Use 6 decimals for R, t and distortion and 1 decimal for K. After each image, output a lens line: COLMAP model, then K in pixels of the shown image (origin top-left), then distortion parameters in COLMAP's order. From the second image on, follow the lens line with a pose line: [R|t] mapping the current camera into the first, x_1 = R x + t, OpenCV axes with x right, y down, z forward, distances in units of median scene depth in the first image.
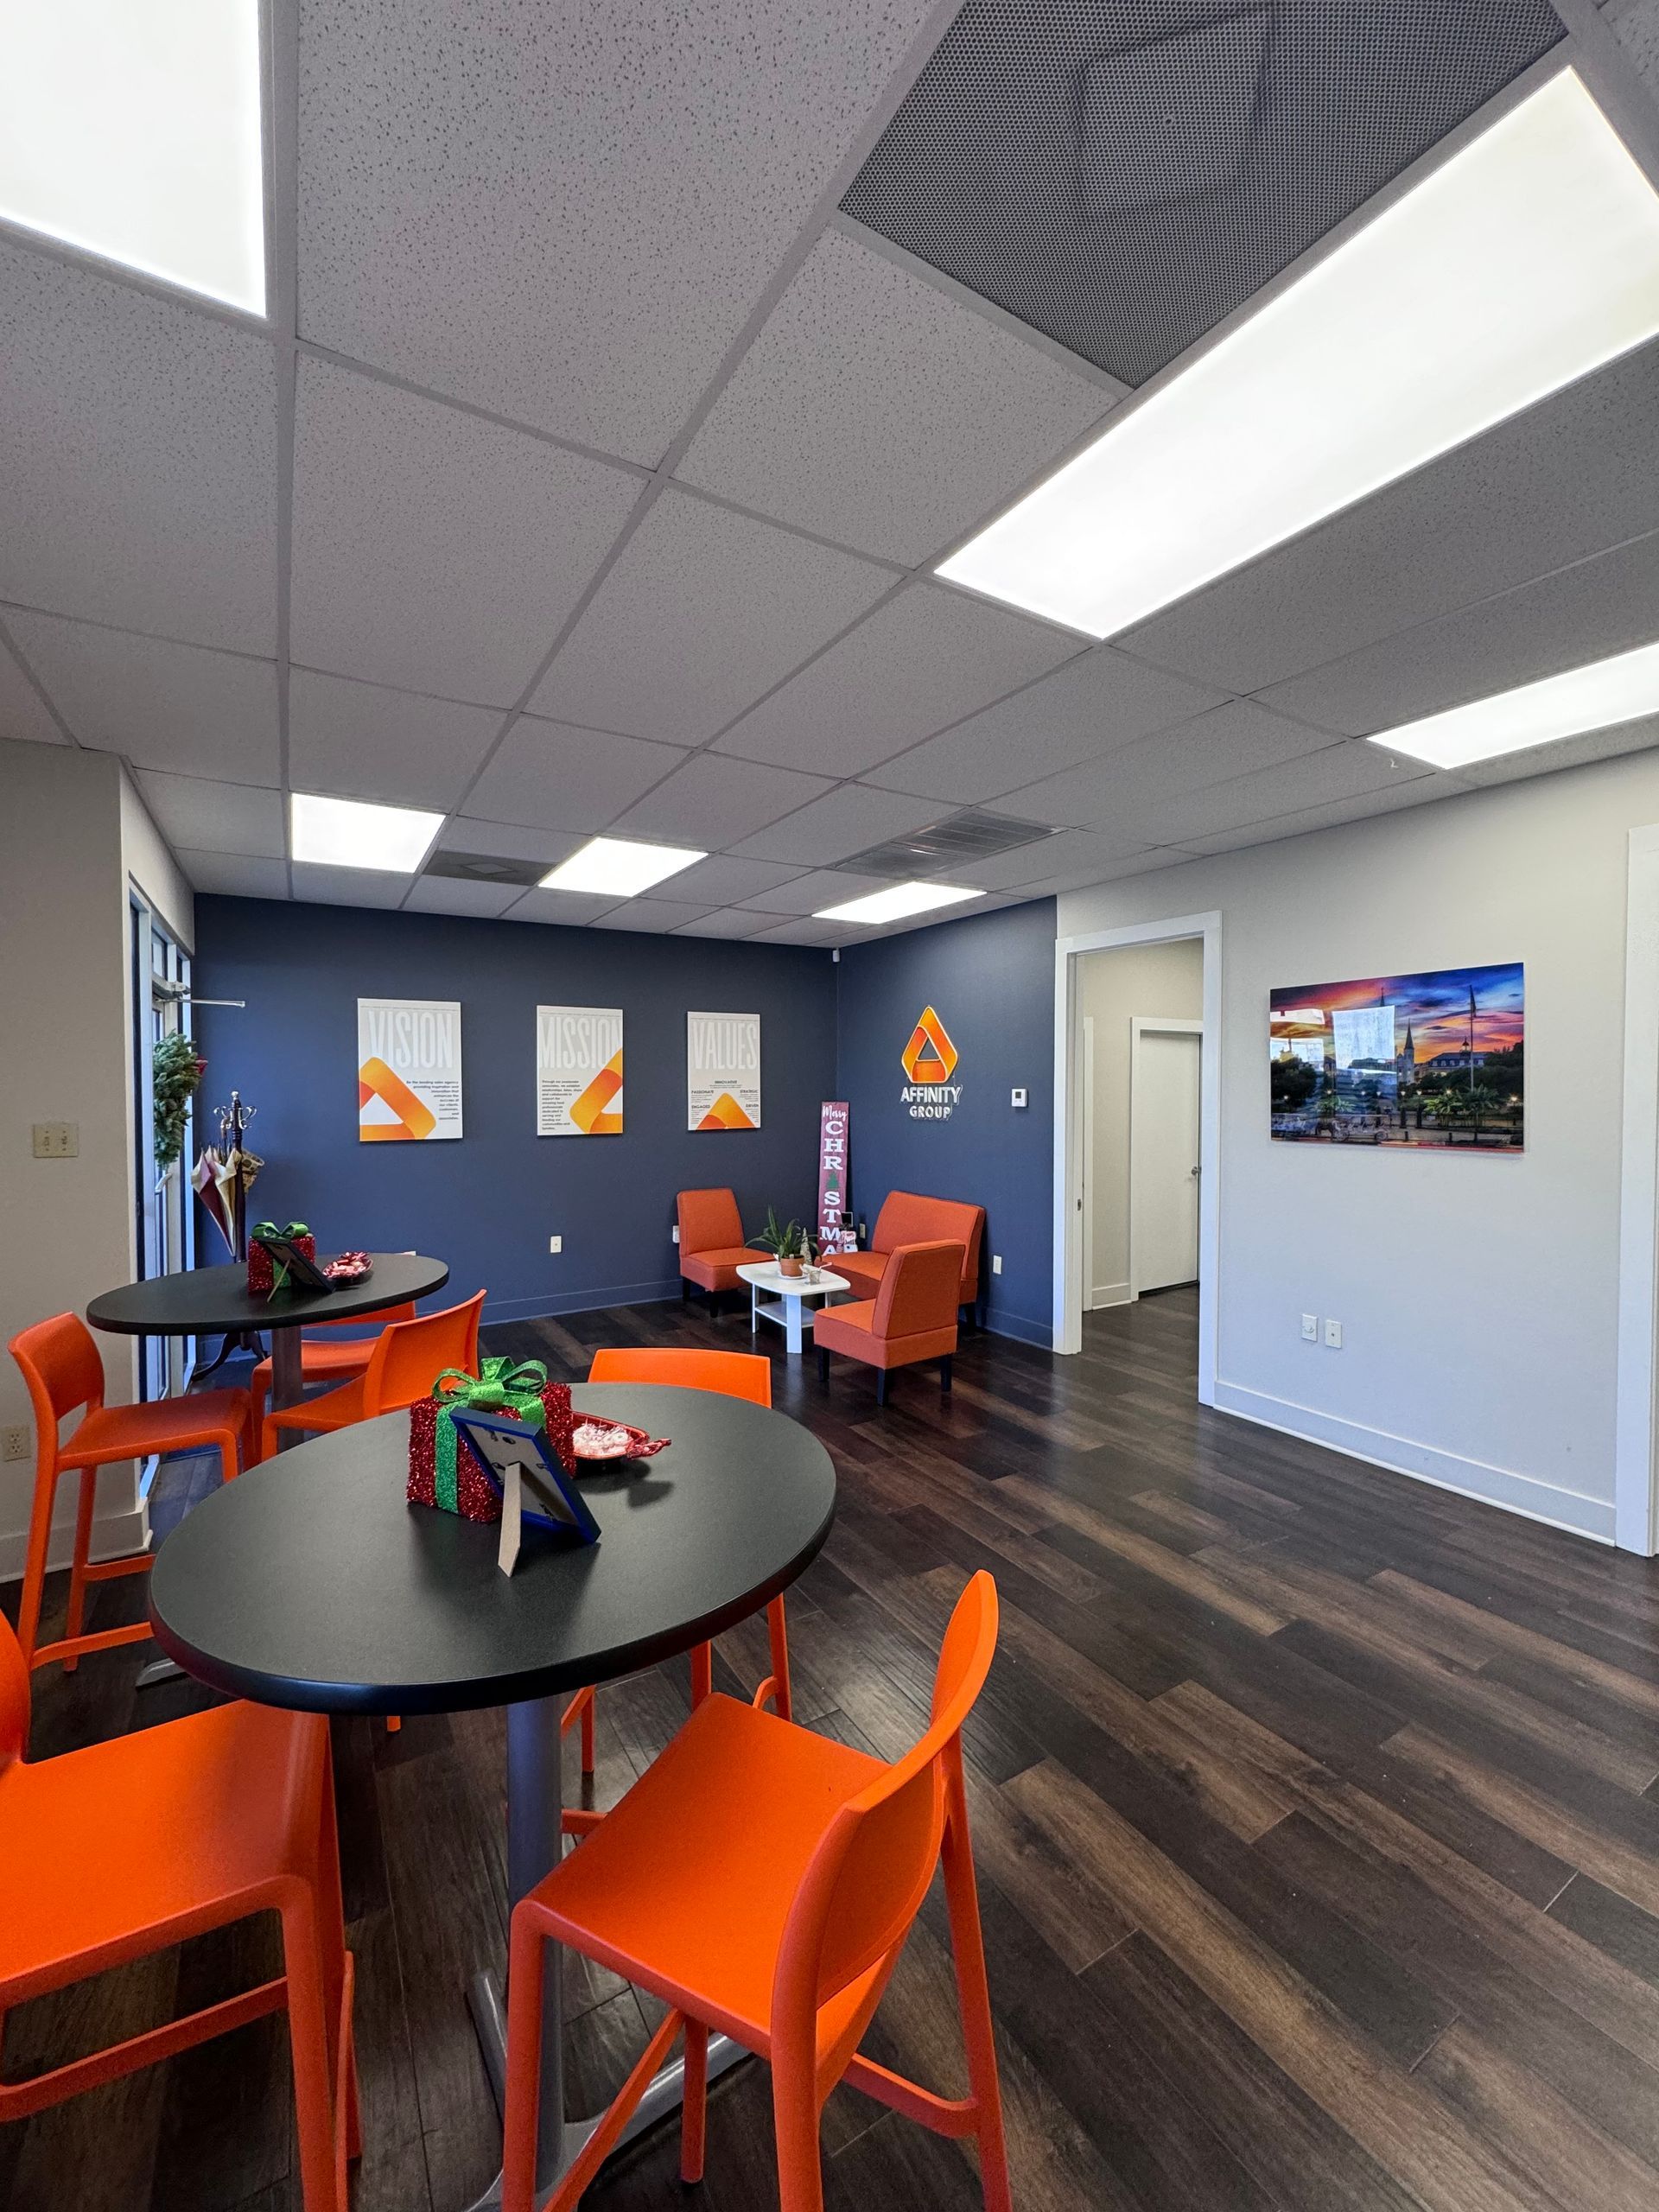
lens RADIAL K [[879.5, 0, 831.9], [0, 879.5, 1107.9], [0, 0, 1]] dist [0.002357, 0.000122]
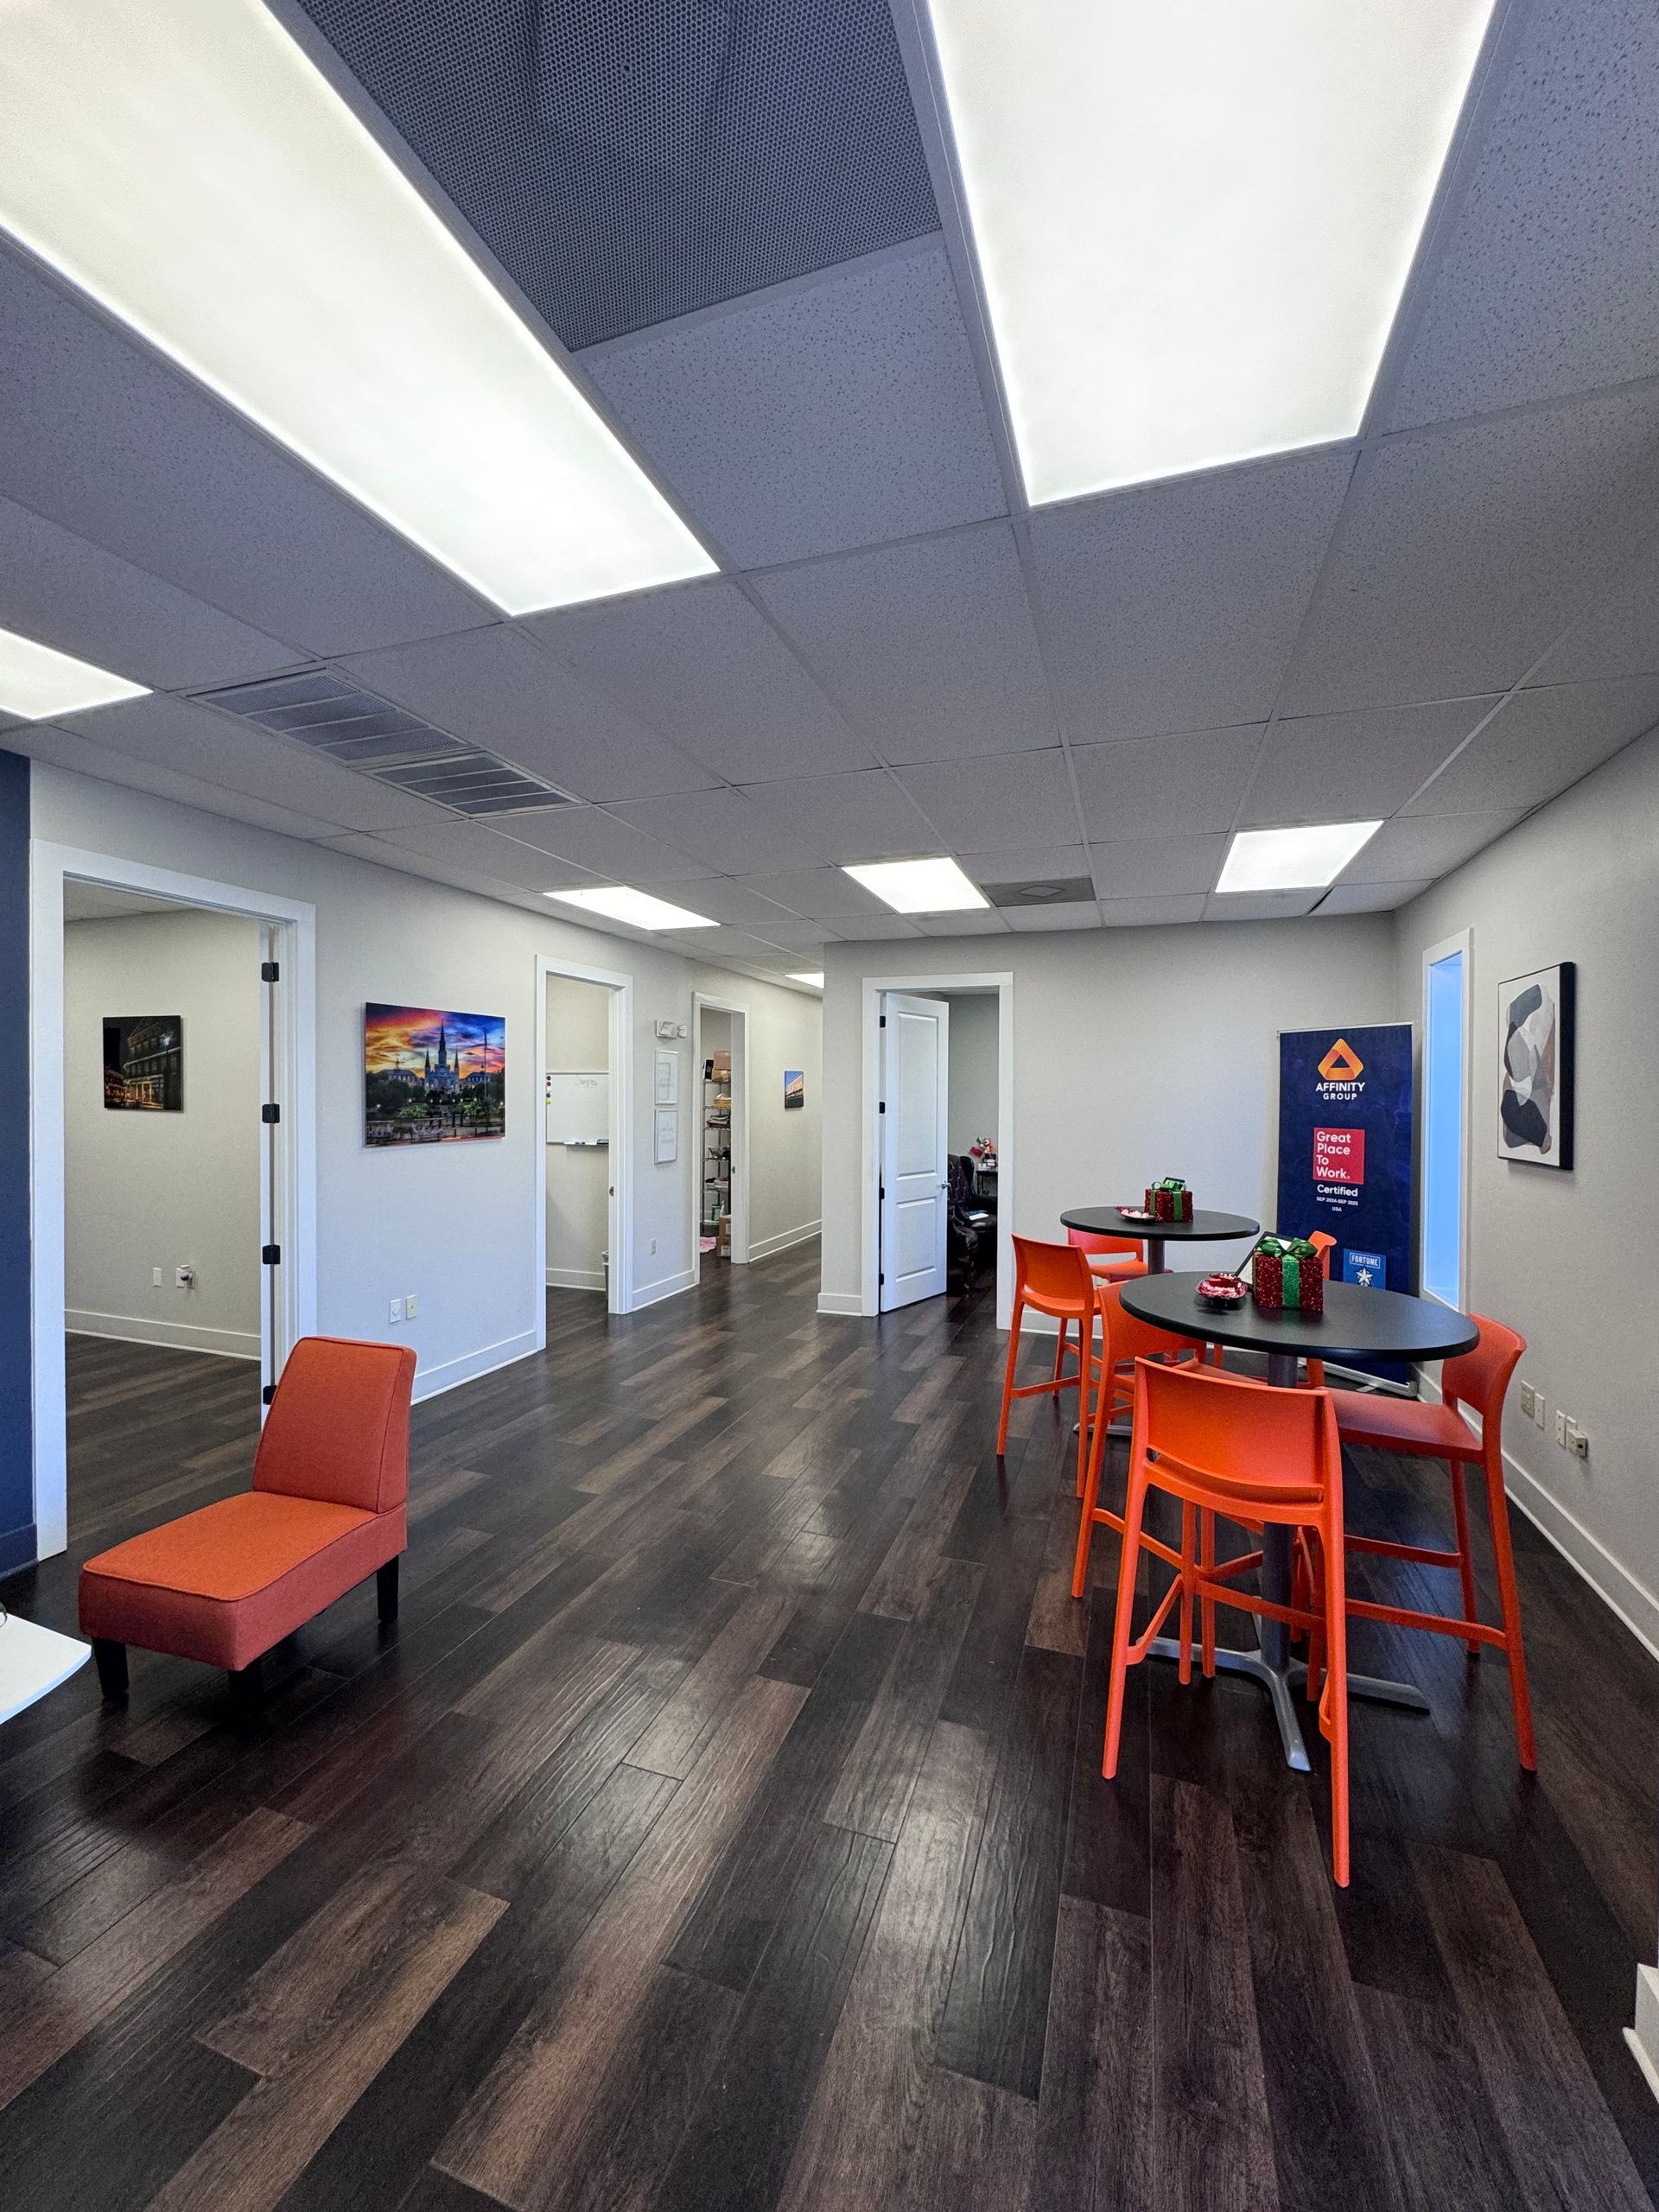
lens RADIAL K [[879.5, 0, 833.2], [0, 879.5, 1096.6], [0, 0, 1]] dist [0.002357, 0.000122]
pose [[-0.626835, -0.007426, 0.779117, -0.772398], [0.011966, 0.999745, 0.019155, -0.042910], [-0.779060, 0.021330, -0.626586, 1.434769]]
